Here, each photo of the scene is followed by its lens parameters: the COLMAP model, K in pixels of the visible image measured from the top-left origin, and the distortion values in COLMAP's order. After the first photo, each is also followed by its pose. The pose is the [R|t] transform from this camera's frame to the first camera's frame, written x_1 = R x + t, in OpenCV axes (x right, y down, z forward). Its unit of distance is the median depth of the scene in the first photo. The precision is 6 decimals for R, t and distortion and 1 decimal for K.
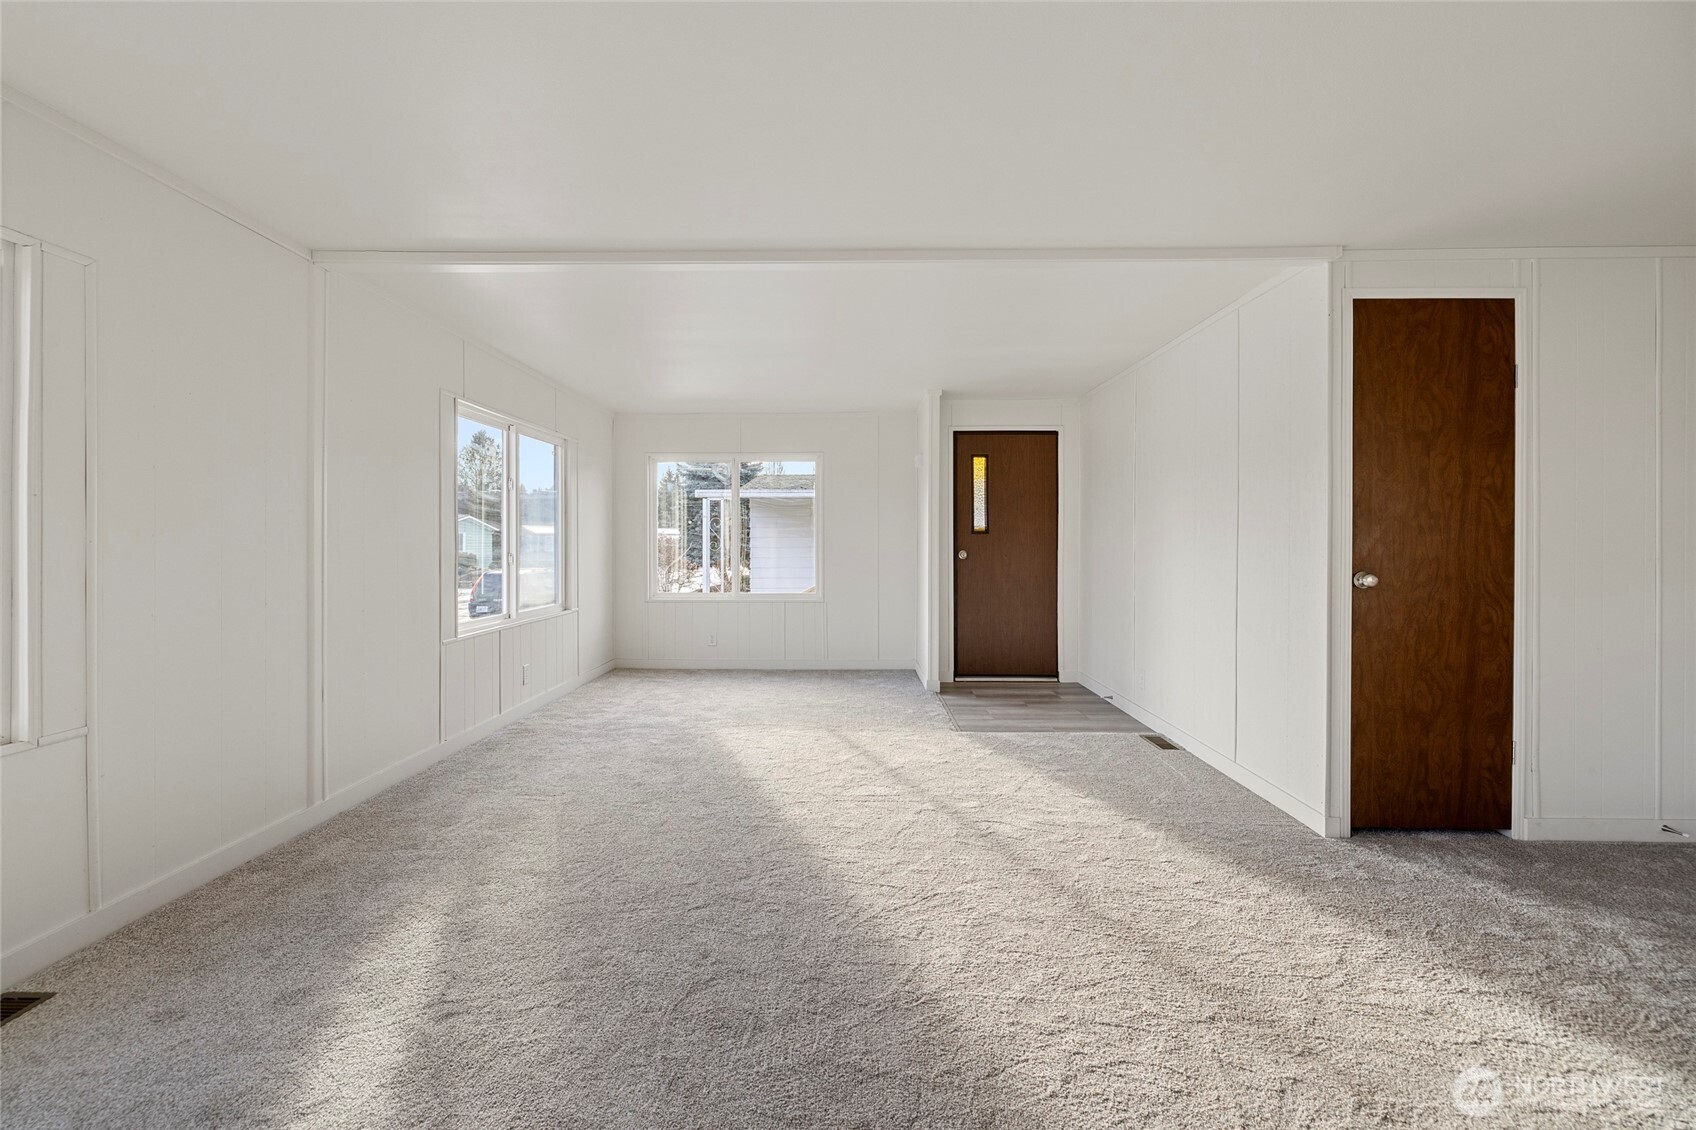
lens RADIAL K [[713.7, 0, 841.0], [0, 713.7, 540.4], [0, 0, 1]] dist [-0.000267, 0.000600]
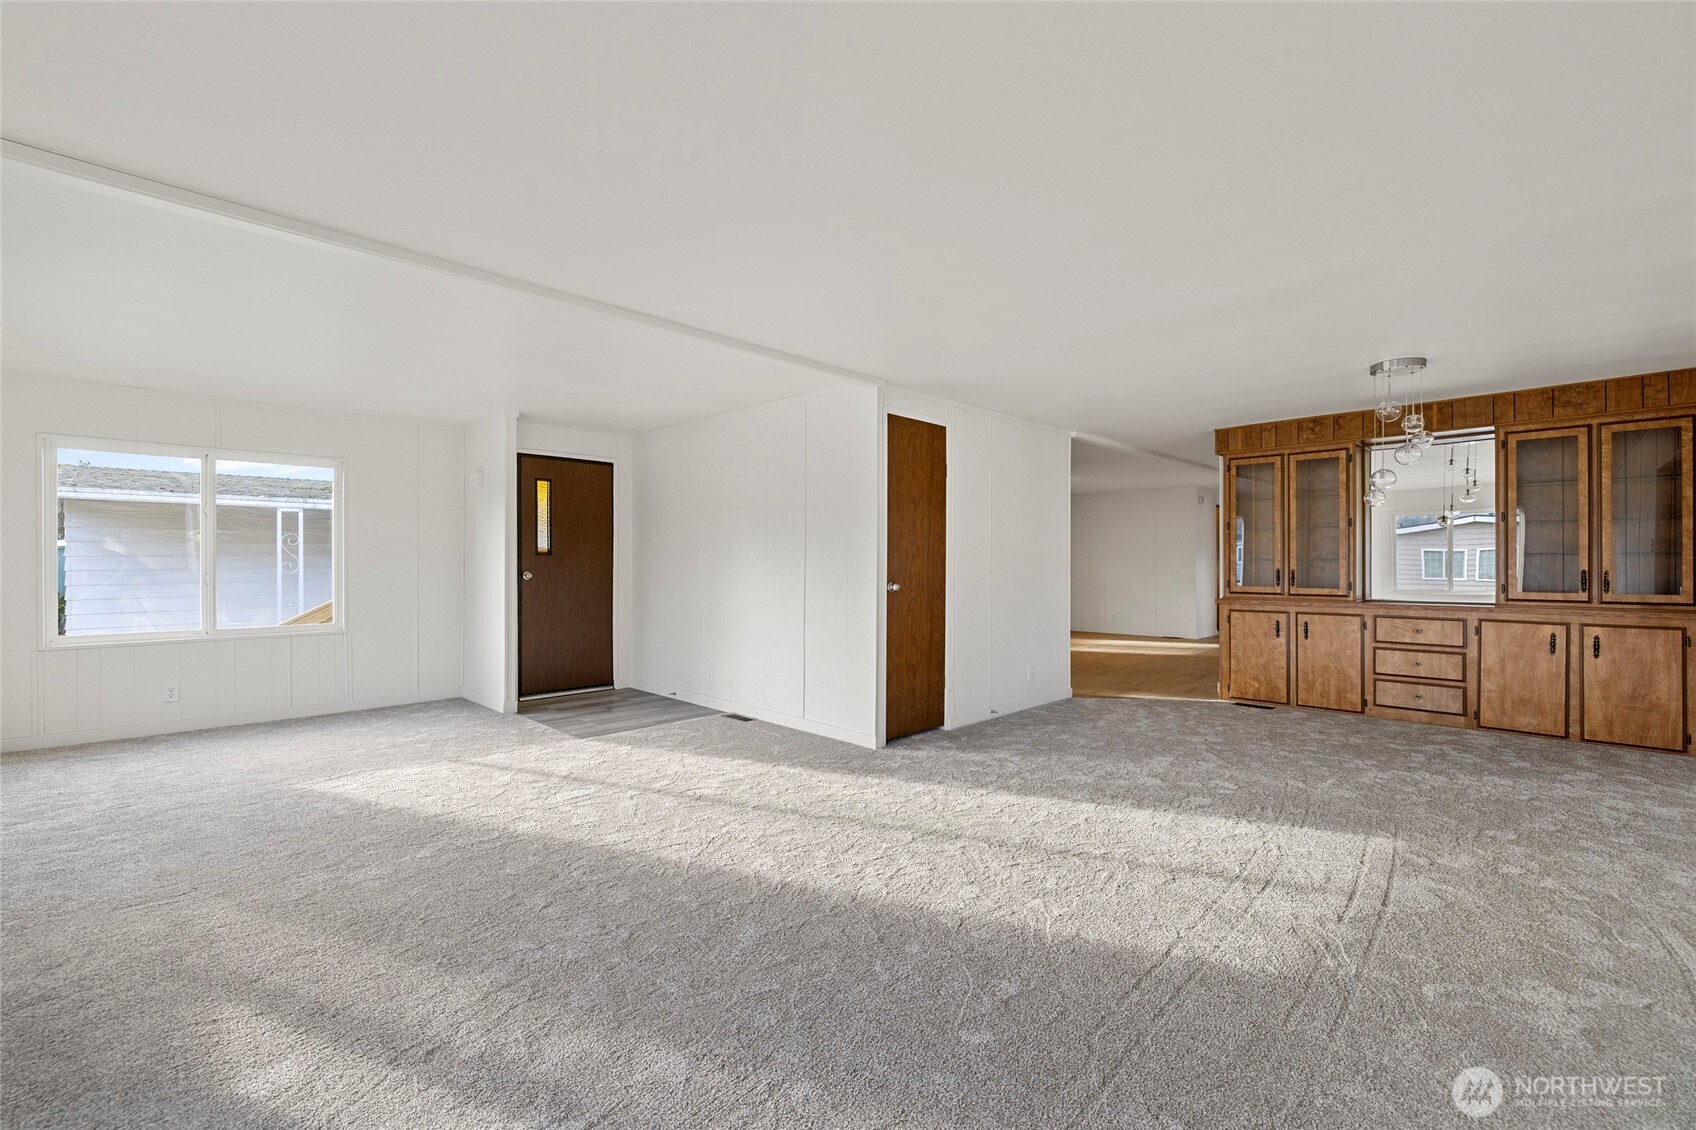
lens RADIAL K [[713.7, 0, 835.2], [0, 713.7, 563.2], [0, 0, 1]] dist [-0.000267, 0.000600]
pose [[0.695968, -0.000071, 0.718073, -0.450801], [-0.002604, 0.999993, 0.002623, -0.002217], [-0.718068, -0.003696, 0.695963, -0.035072]]
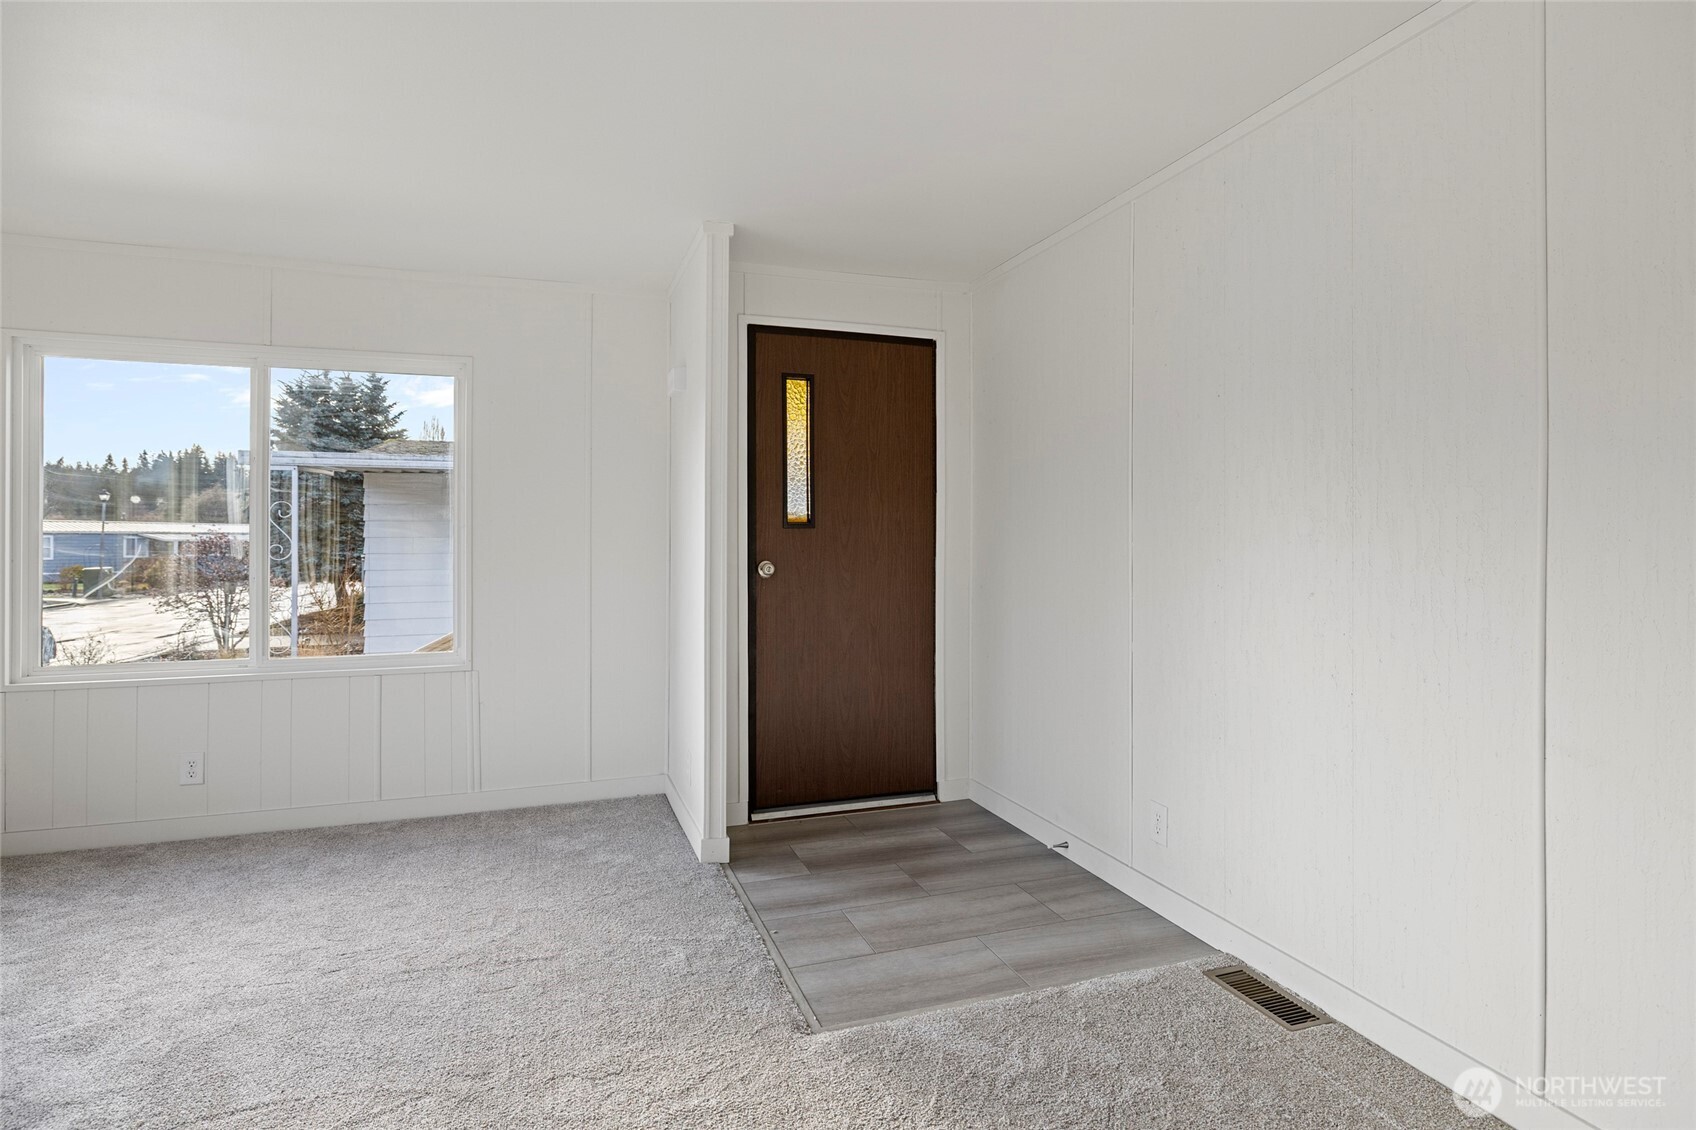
lens RADIAL K [[872.1, 0, 838.7], [0, 872.1, 538.9], [0, 0, 1]] dist [0.014529, -0.000216]
pose [[0.941641, 0.001690, 0.336614, 0.018671], [-0.000181, 0.999990, -0.004516, 0.002722], [-0.336618, 0.004192, 0.941632, 0.711246]]
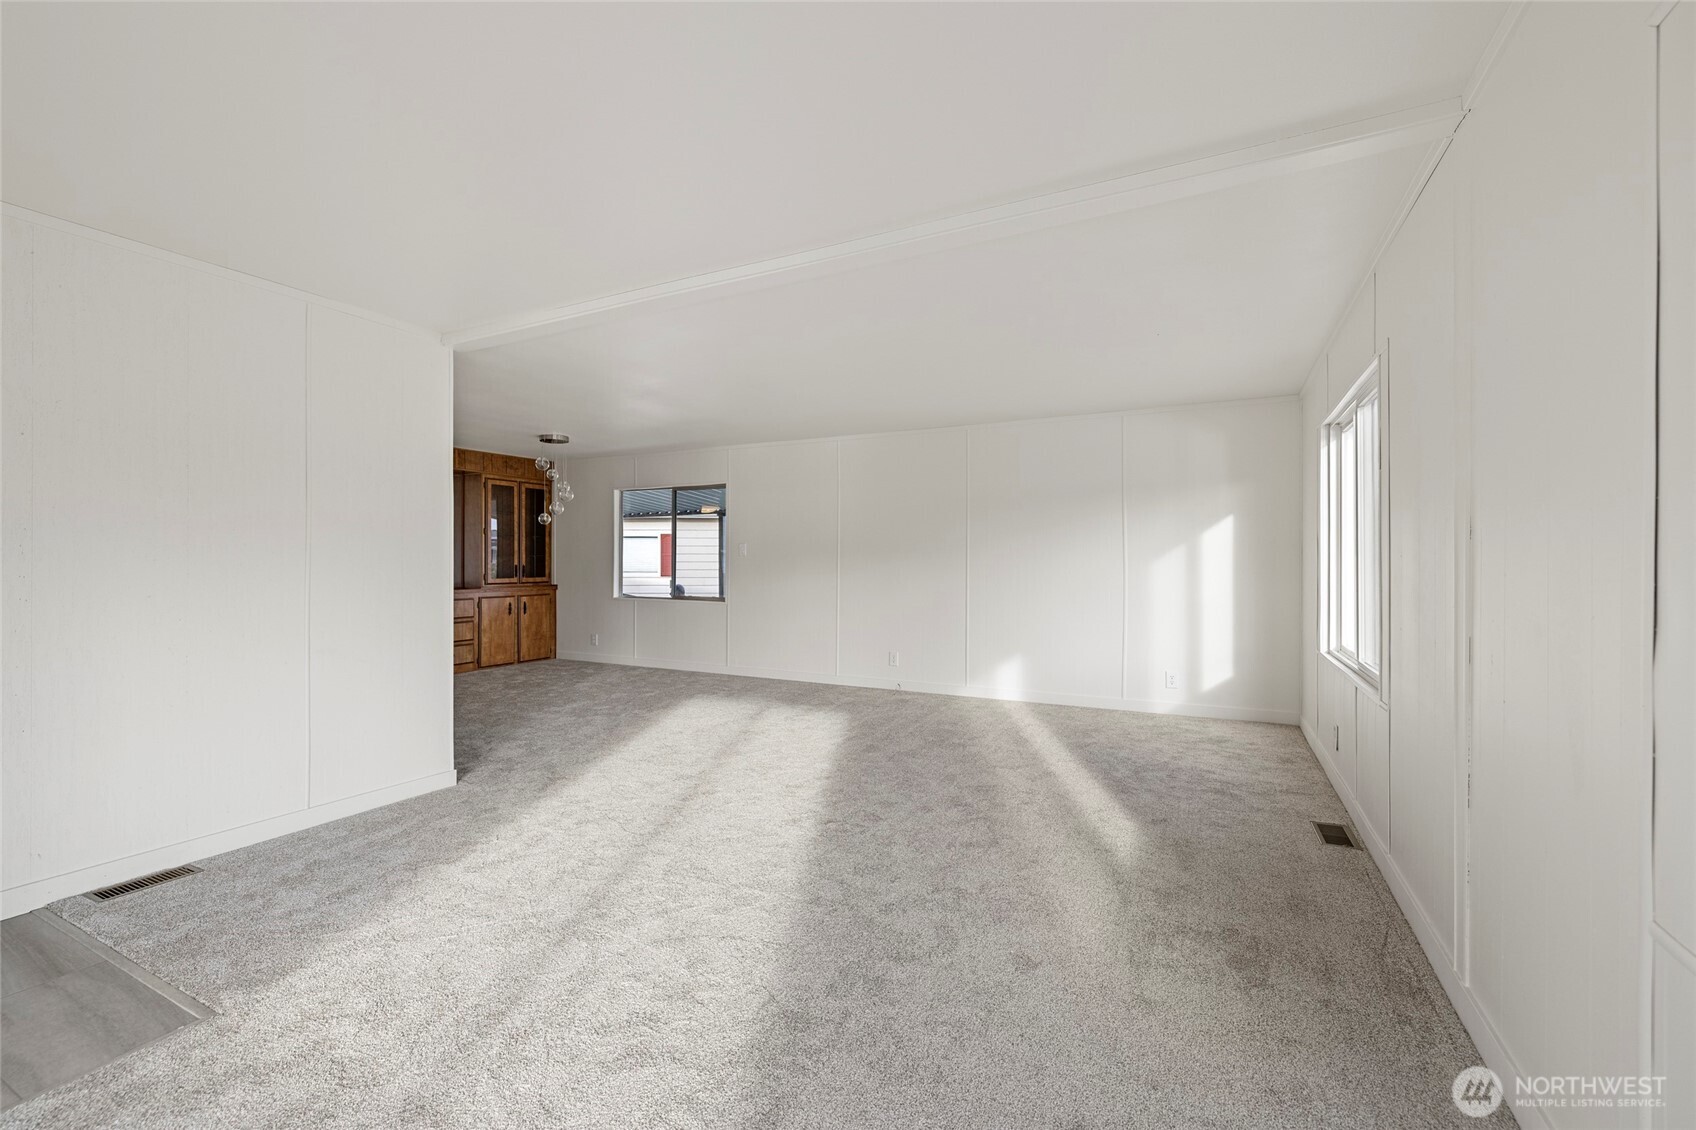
lens RADIAL K [[713.7, 0, 834.6], [0, 713.7, 558.3], [0, 0, 1]] dist [-0.000267, 0.000600]
pose [[-0.899533, -0.000376, 0.436852, -0.460916], [-0.002041, 0.999992, -0.003341, -0.004342], [-0.436847, -0.003896, -0.899527, 1.618358]]
